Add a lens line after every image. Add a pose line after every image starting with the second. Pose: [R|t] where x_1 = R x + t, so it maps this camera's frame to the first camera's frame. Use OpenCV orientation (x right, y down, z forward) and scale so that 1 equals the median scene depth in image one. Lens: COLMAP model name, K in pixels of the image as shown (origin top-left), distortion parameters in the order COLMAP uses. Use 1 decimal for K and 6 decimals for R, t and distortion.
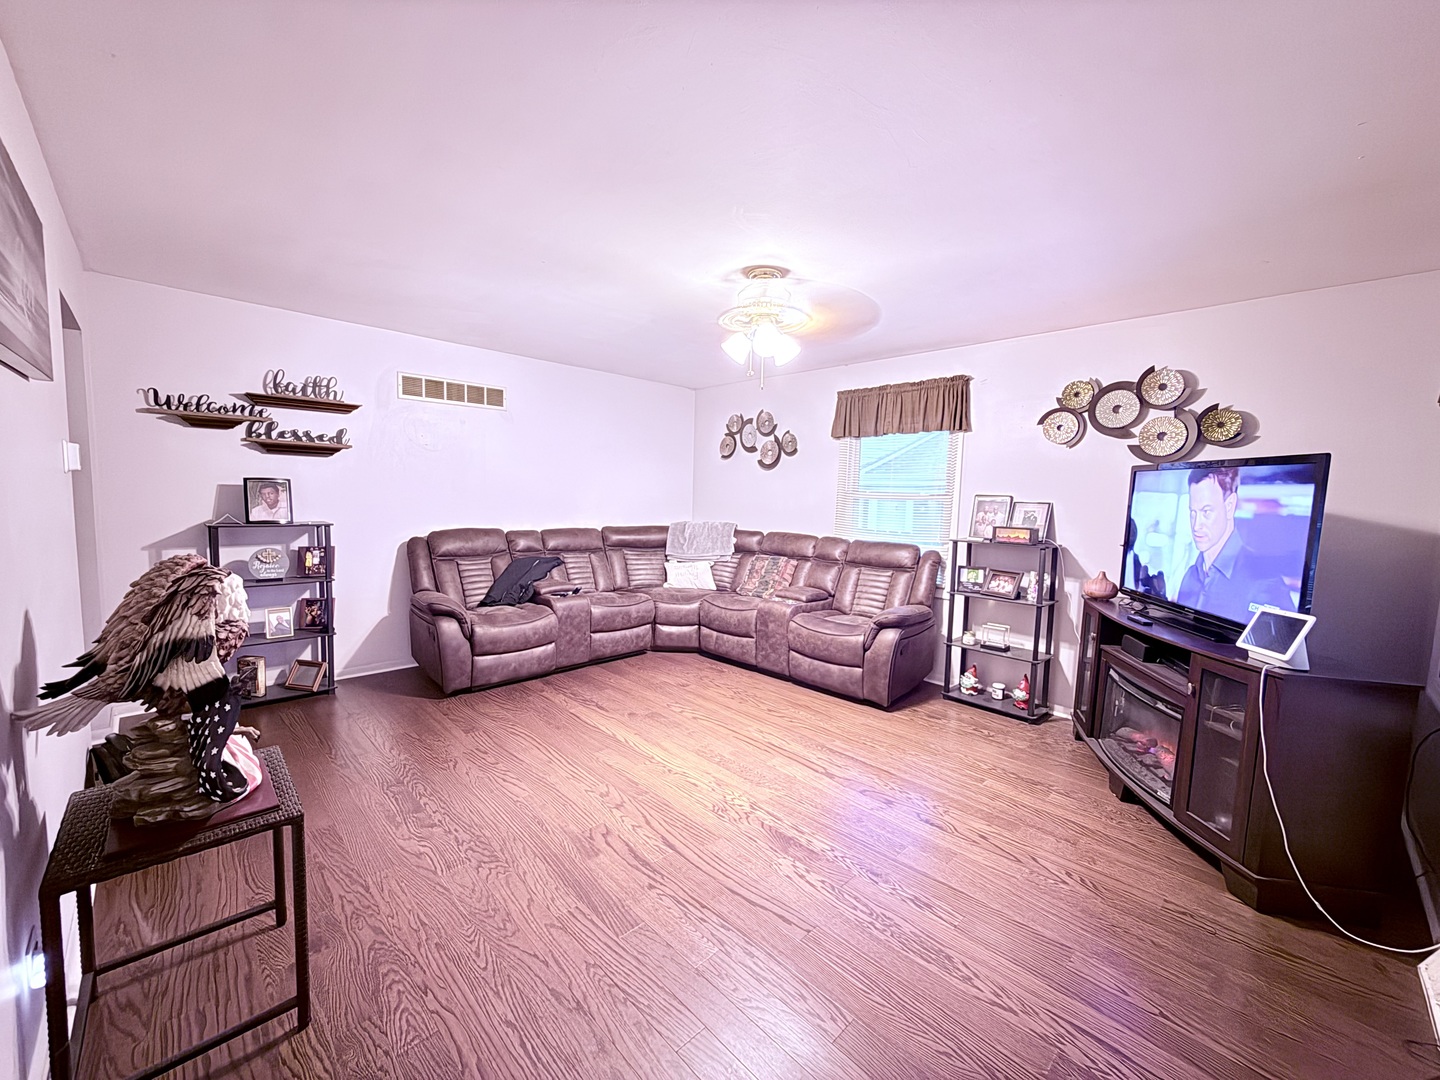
lens RADIAL K [[570.8, 0, 719.2], [0, 570.8, 544.3], [0, 0, 1]] dist [-0.000701, 0.000627]
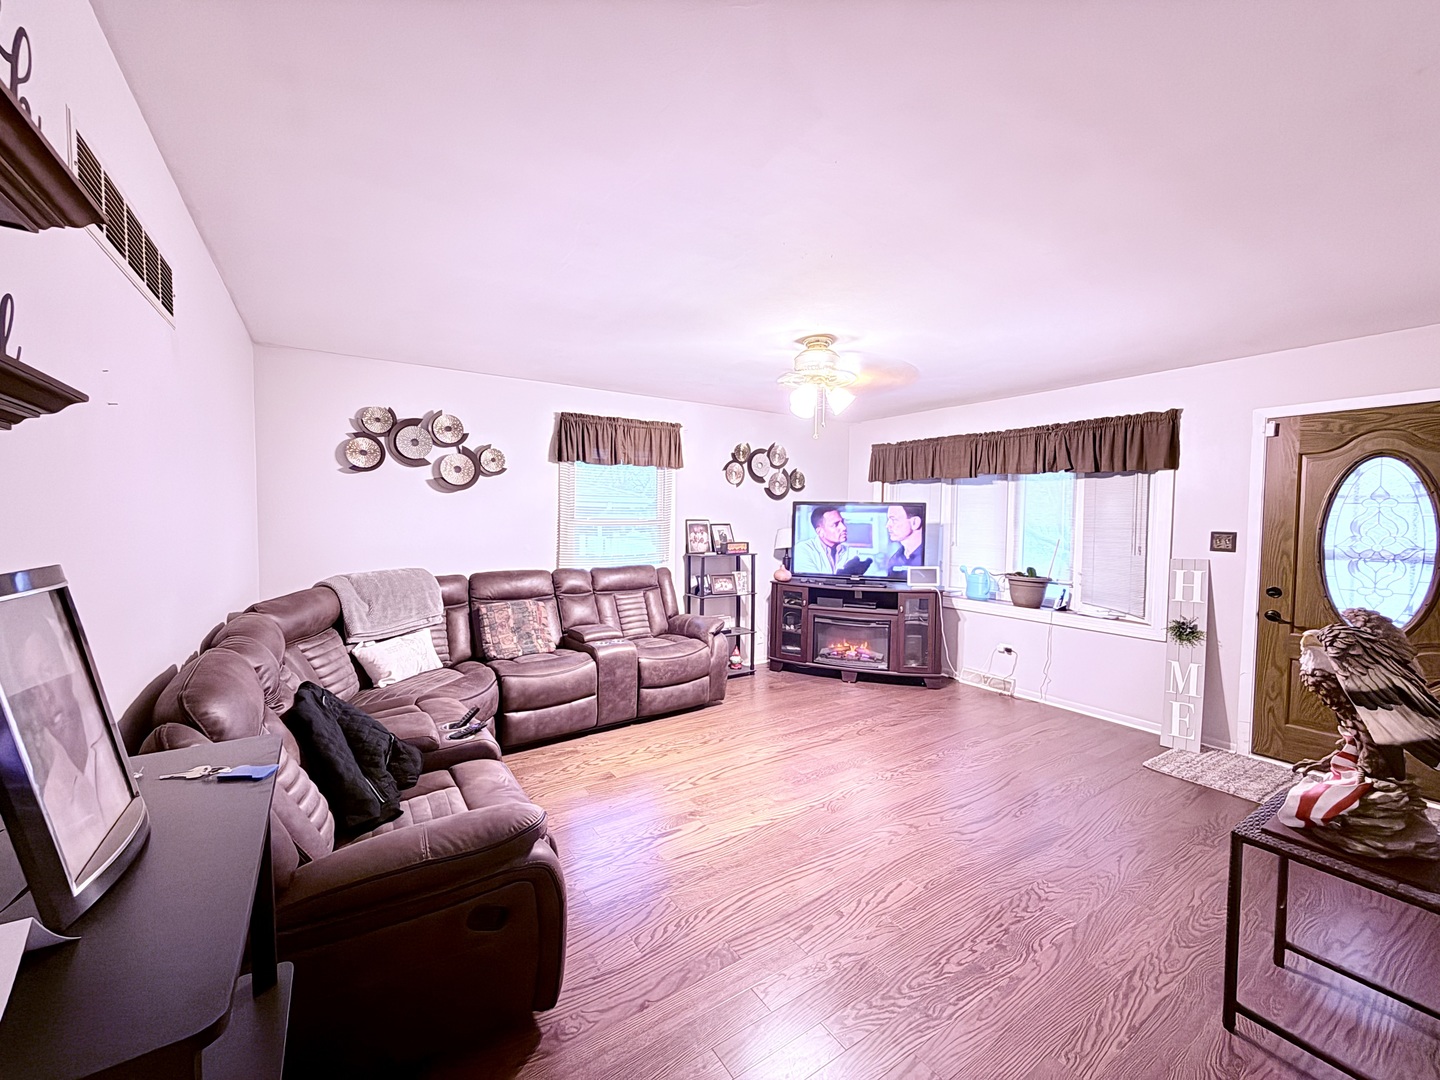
lens RADIAL K [[570.8, 0, 716.6], [0, 570.8, 539.4], [0, 0, 1]] dist [-0.000701, 0.000627]
pose [[0.191182, -0.064801, 0.979413, -0.801995], [0.091151, 0.994679, 0.048018, -0.099789], [-0.977313, 0.080094, 0.196071, 0.708971]]
